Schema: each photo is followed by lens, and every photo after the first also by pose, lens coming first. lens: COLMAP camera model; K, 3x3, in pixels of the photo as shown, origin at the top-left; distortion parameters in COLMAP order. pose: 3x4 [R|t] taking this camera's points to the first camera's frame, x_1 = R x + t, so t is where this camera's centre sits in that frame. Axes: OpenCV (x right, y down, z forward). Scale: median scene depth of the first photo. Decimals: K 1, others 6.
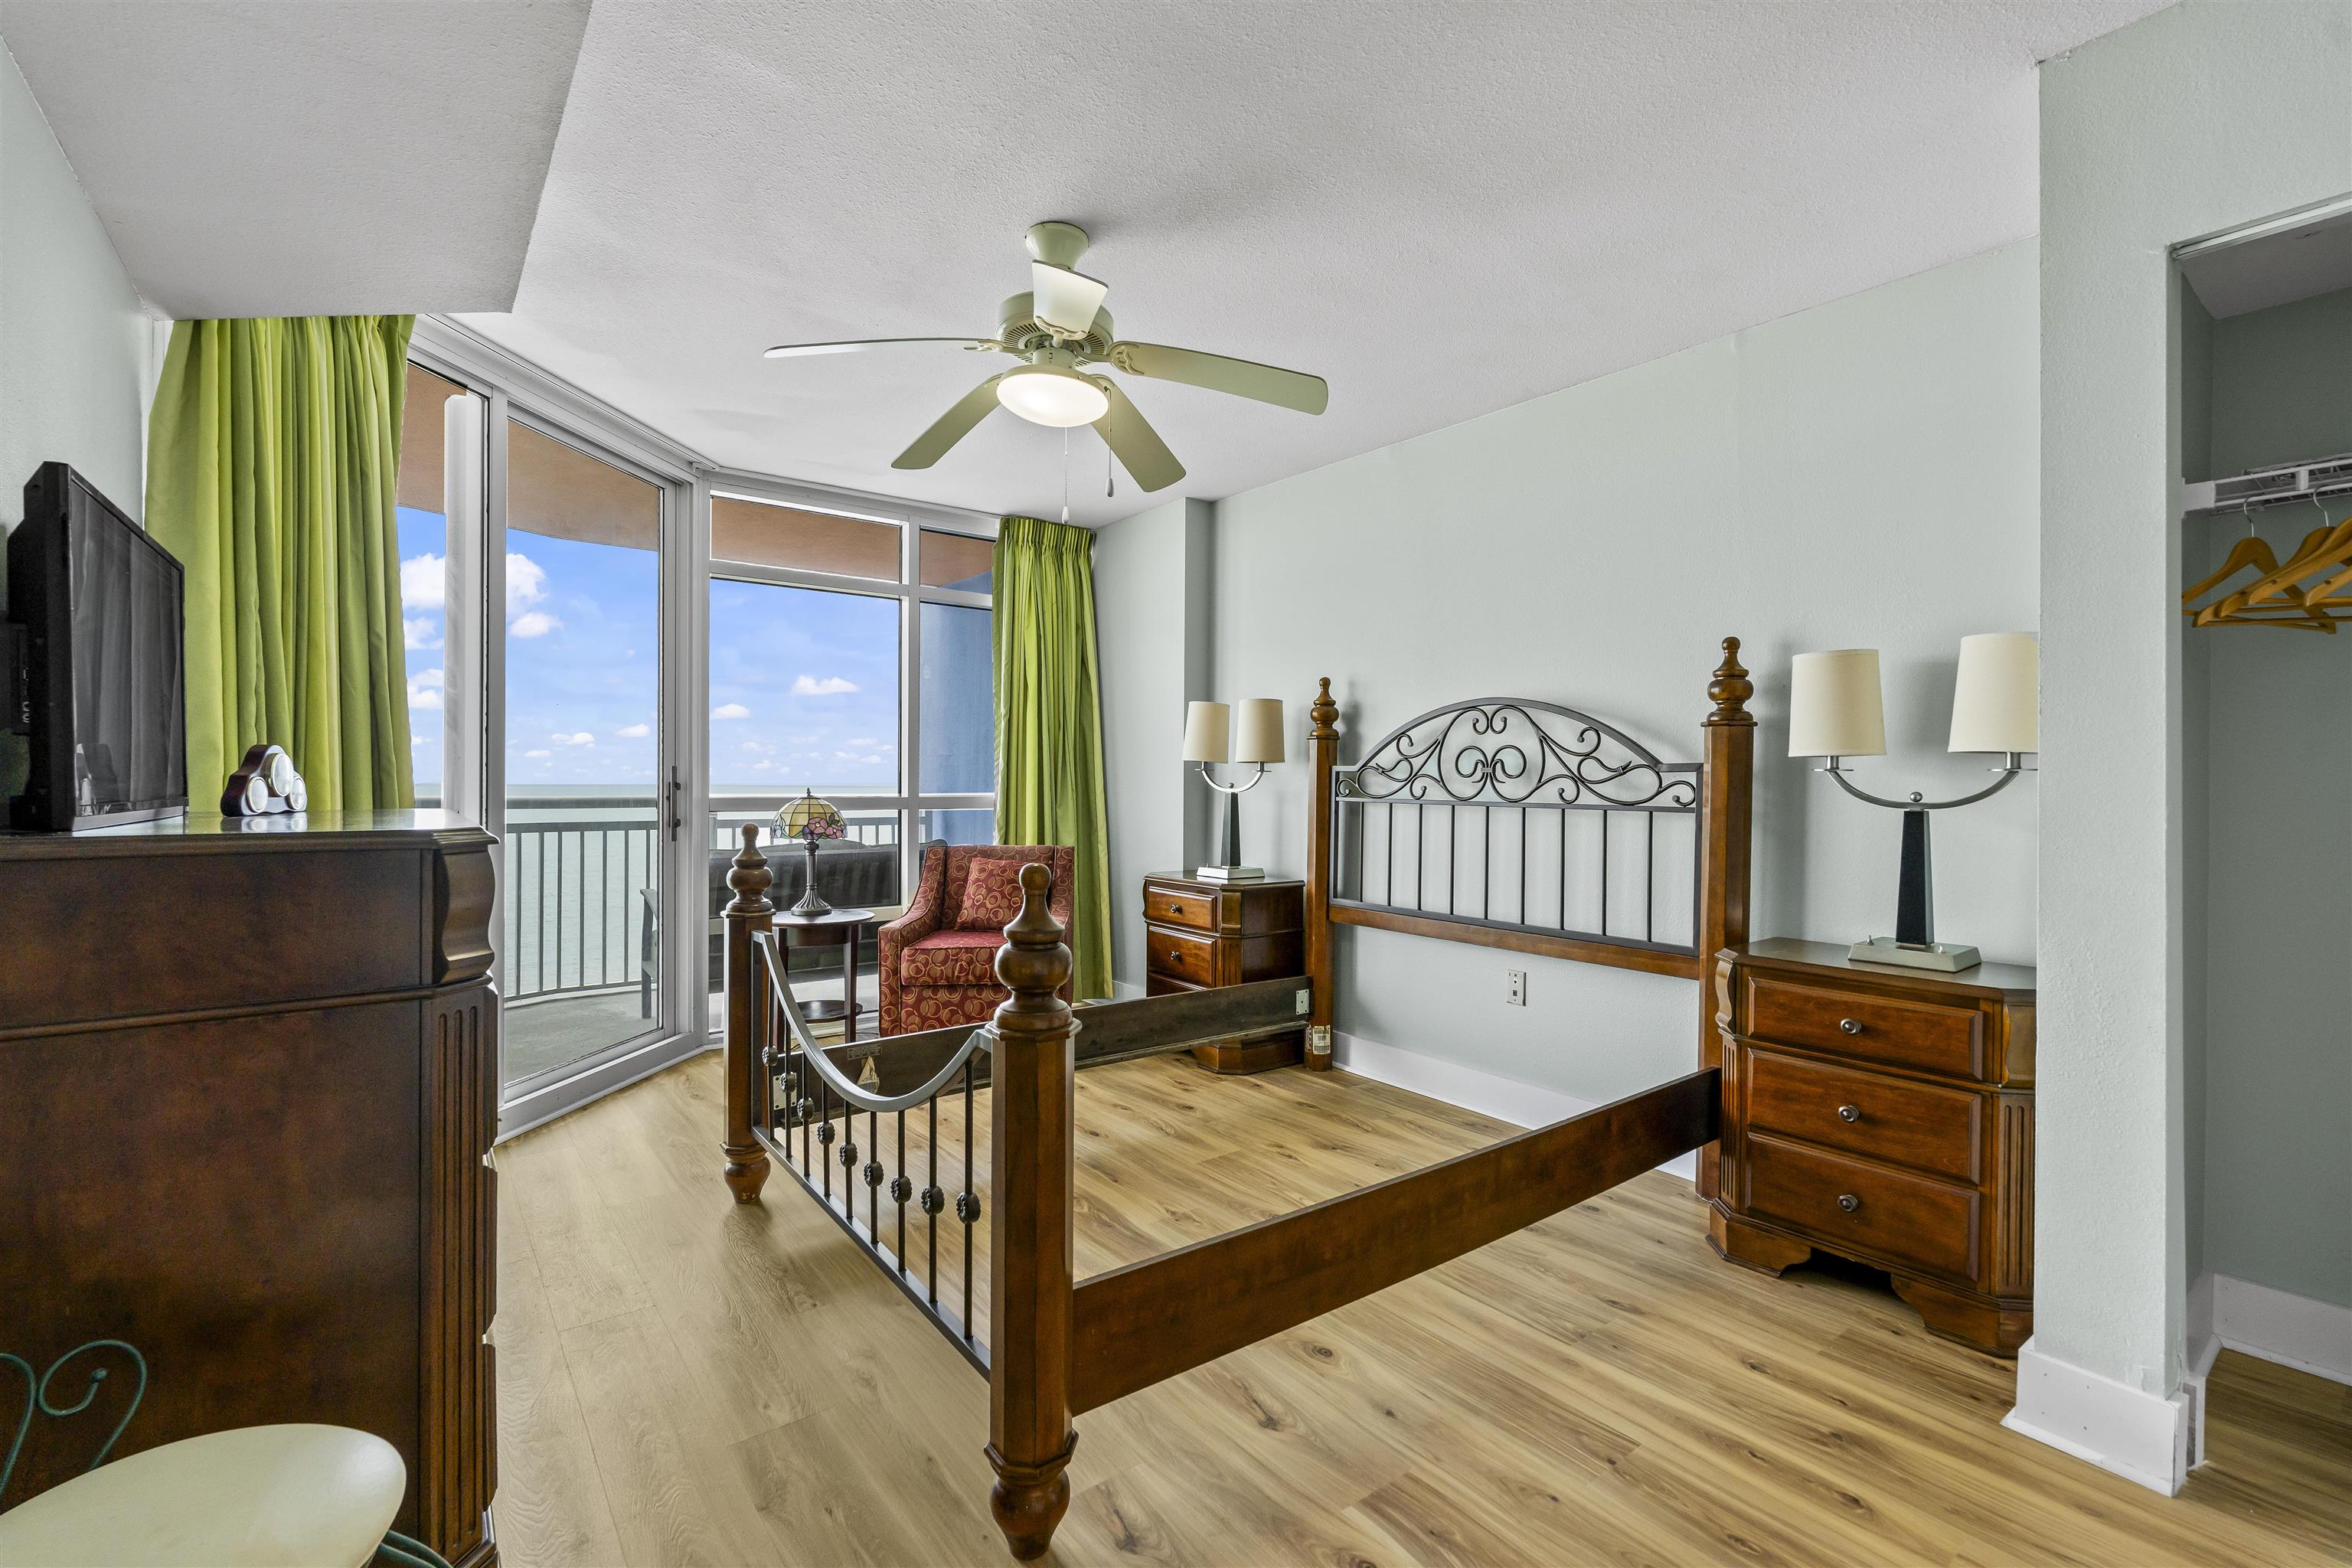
lens RADIAL K [[1054.8, 0, 1181.1], [0, 1054.8, 780.1], [0, 0, 1]] dist [0.000829, 0.000538]
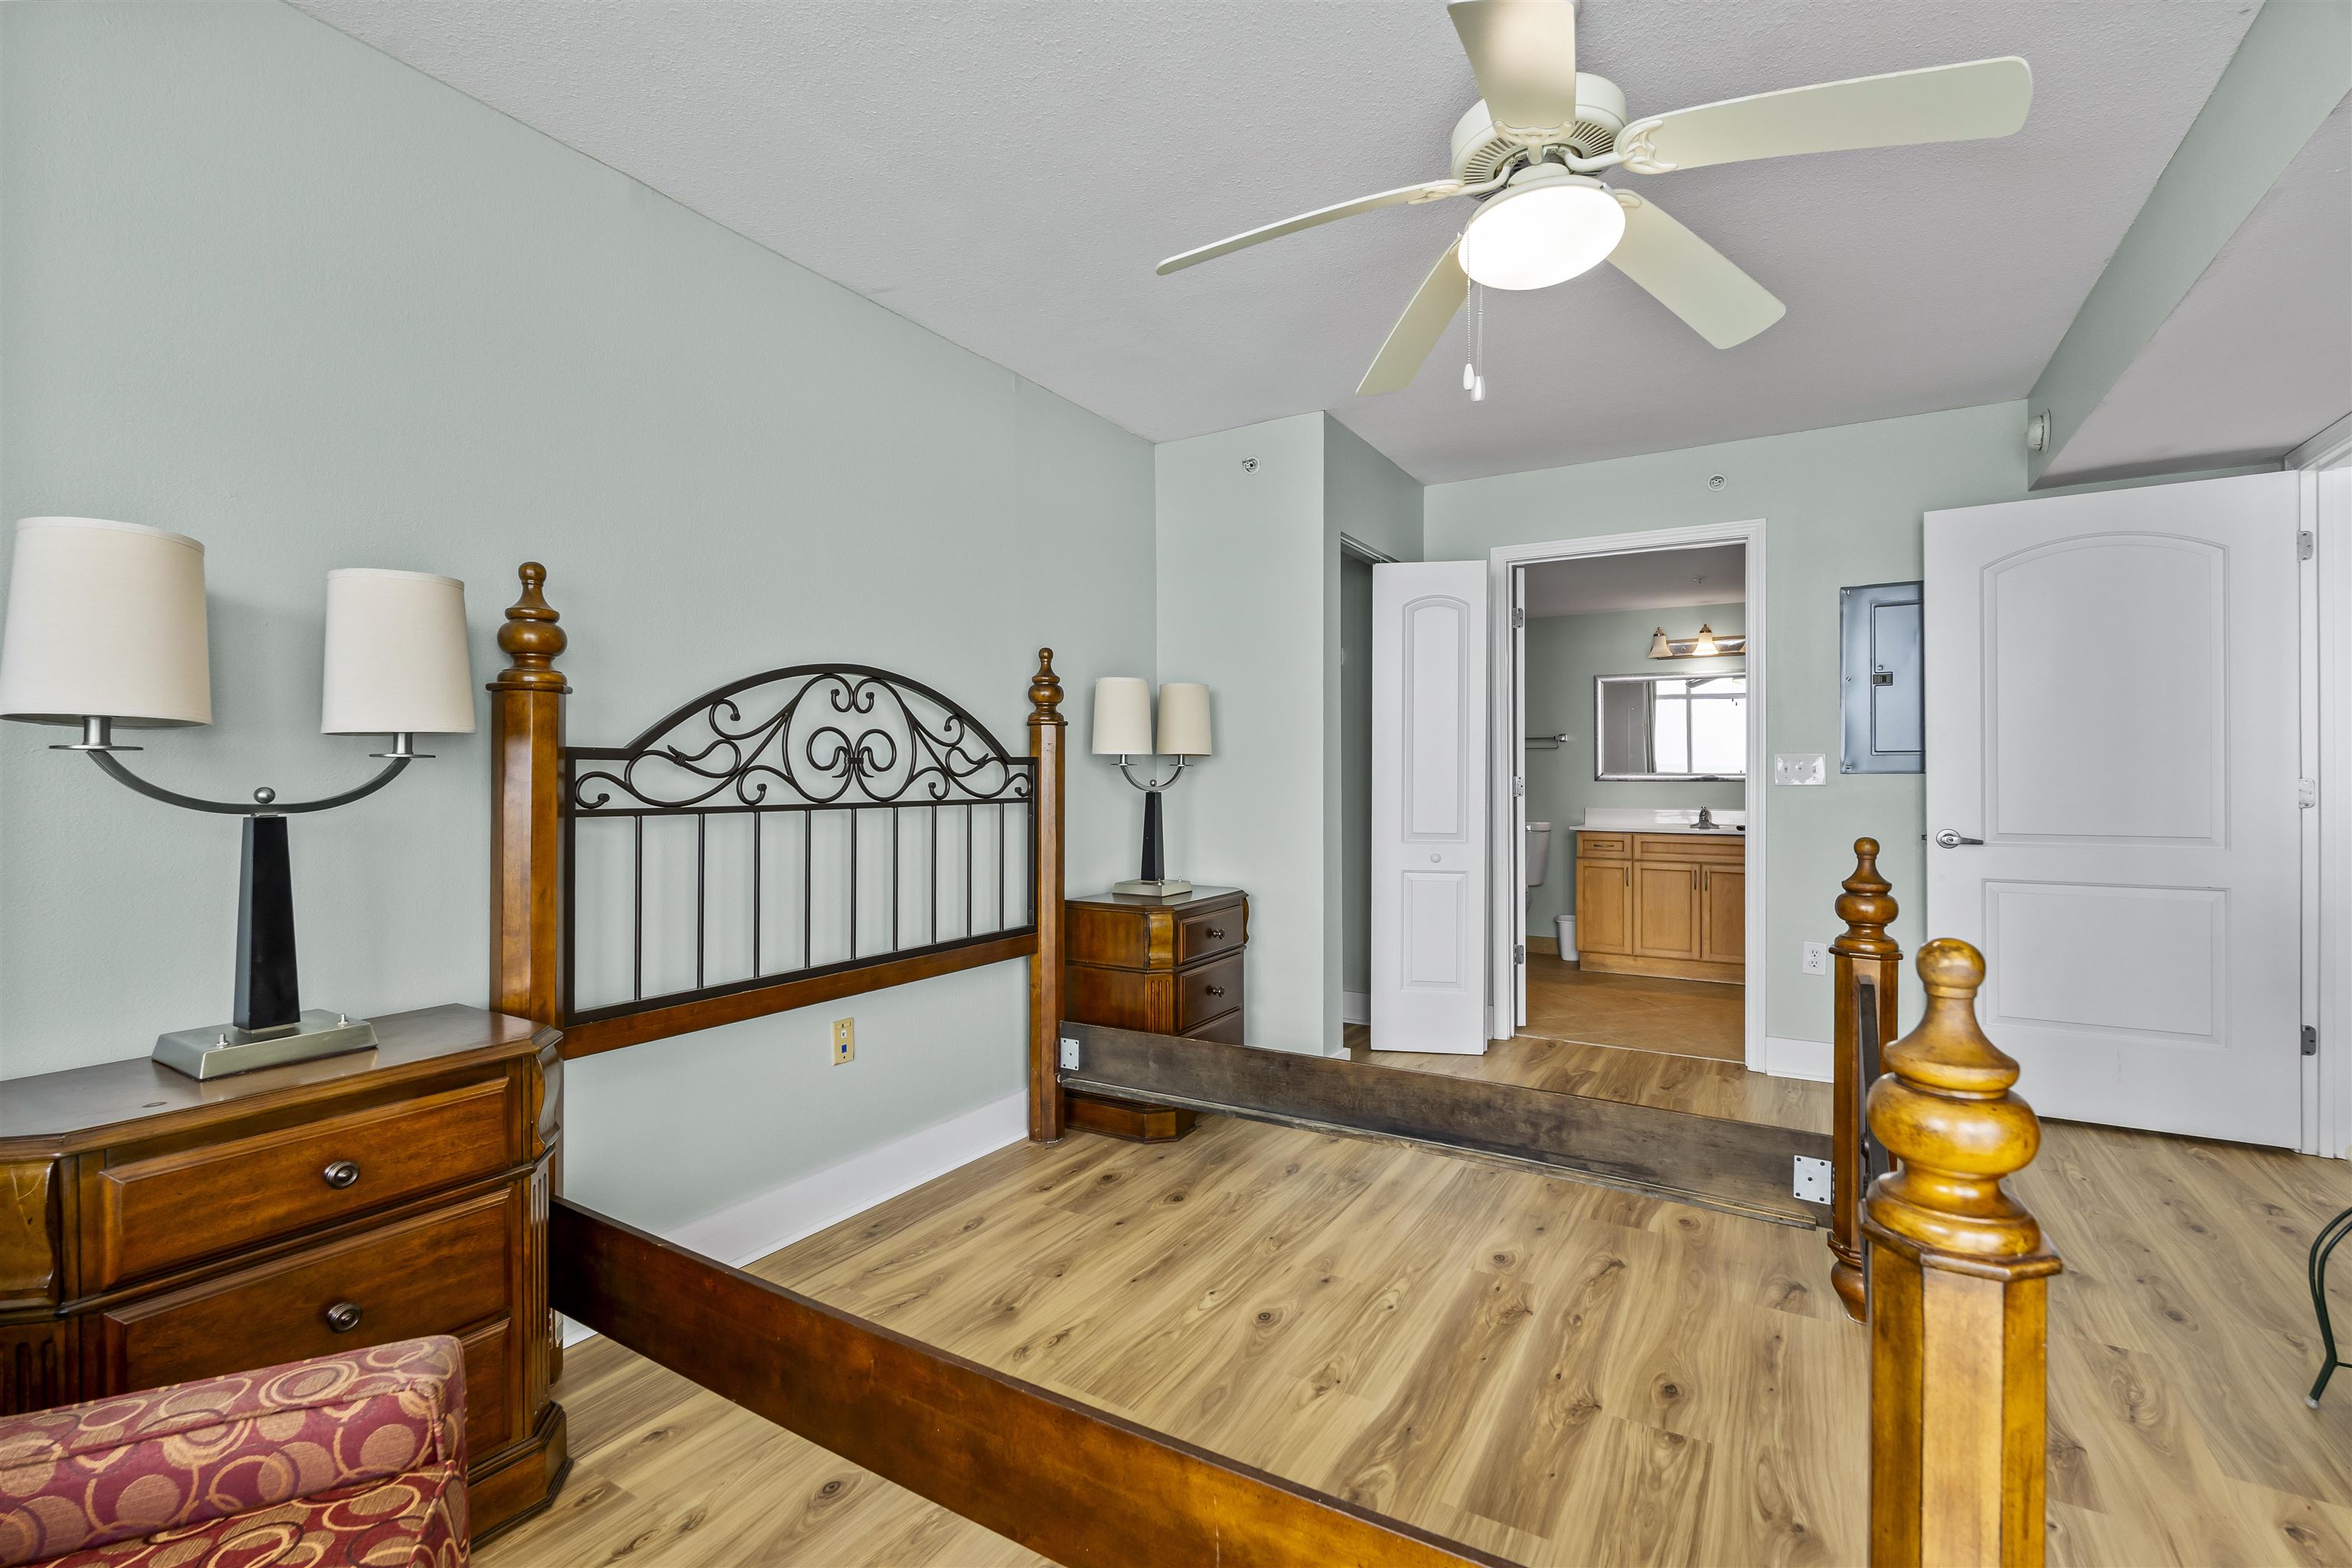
lens RADIAL K [[1046.6, 0, 1182.1], [0, 1046.6, 762.4], [0, 0, 1]] dist [-0.004870, 0.000487]
pose [[-0.376681, 0.011331, 0.926274, -0.472132], [0.007785, 0.999929, -0.009066, 0.000512], [-0.926310, 0.003796, -0.376742, 1.025090]]
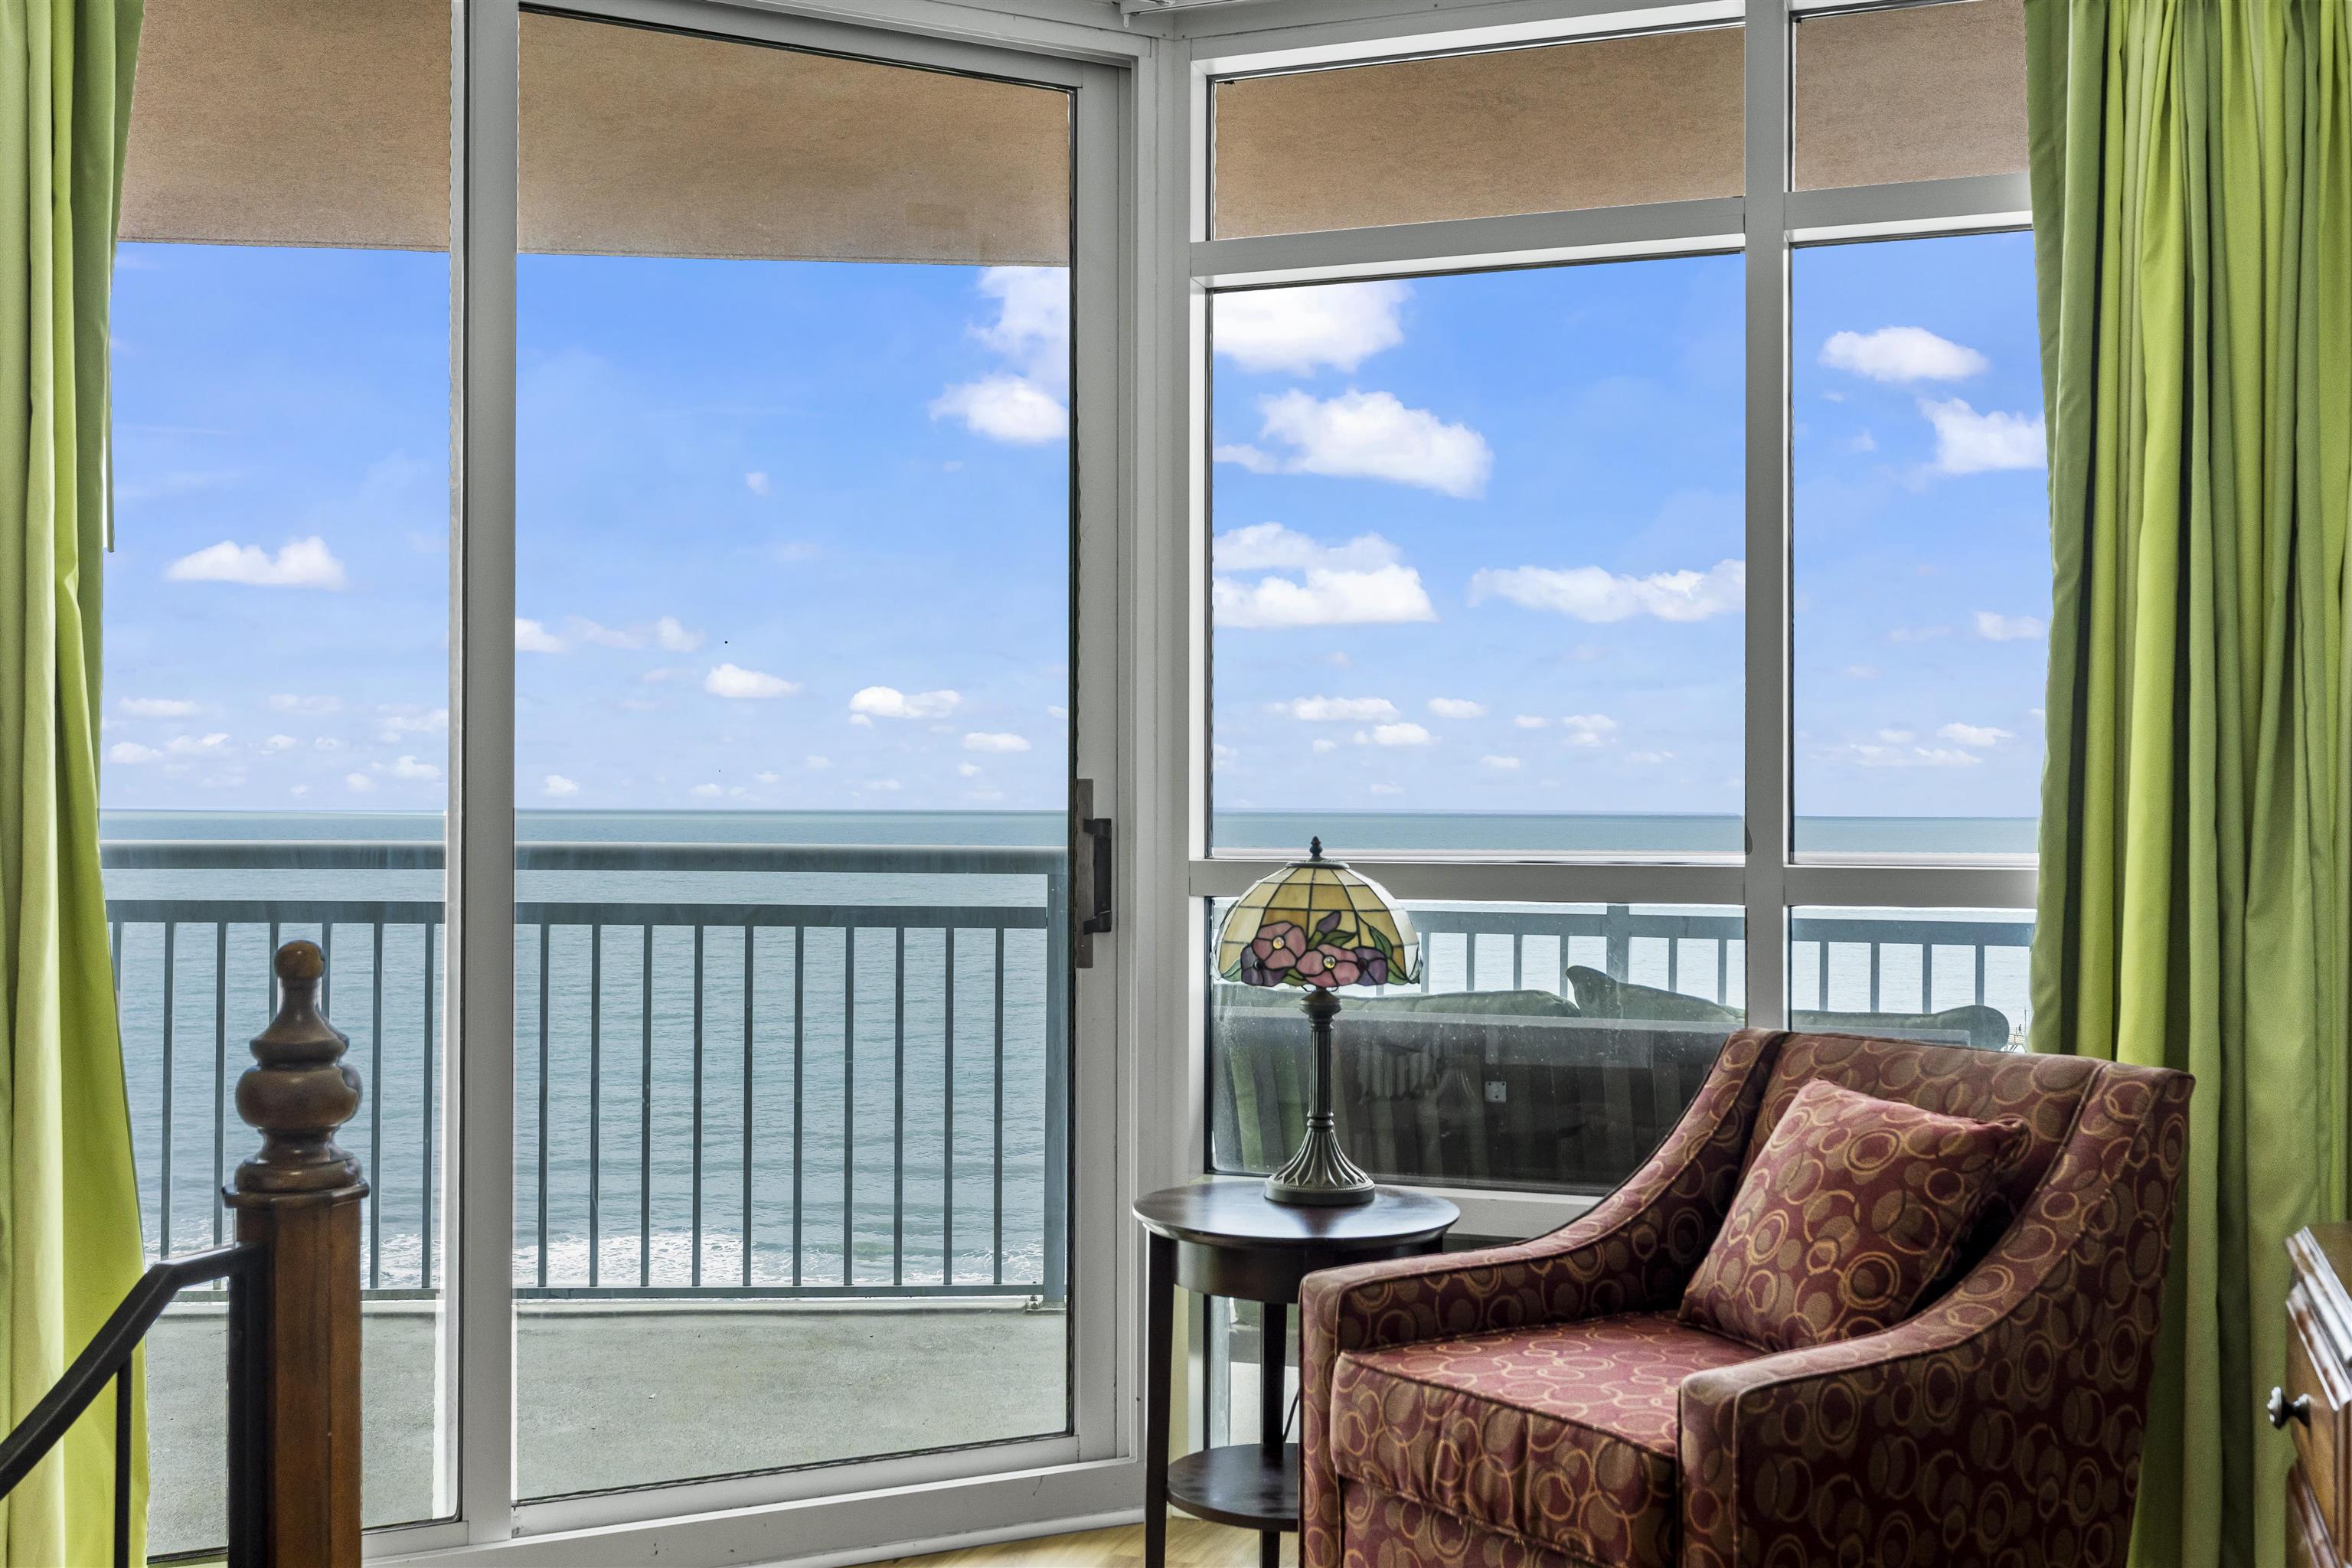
lens RADIAL K [[2381.6, 0, 1179.8], [0, 2381.6, 692.6], [0, 0, 1]] dist [-0.001124, 0.004602]
pose [[0.552222, -0.030996, -0.833121, 0.335862], [-0.006096, 0.999132, -0.041213, -0.007443], [0.833675, 0.027837, 0.551553, 0.620703]]
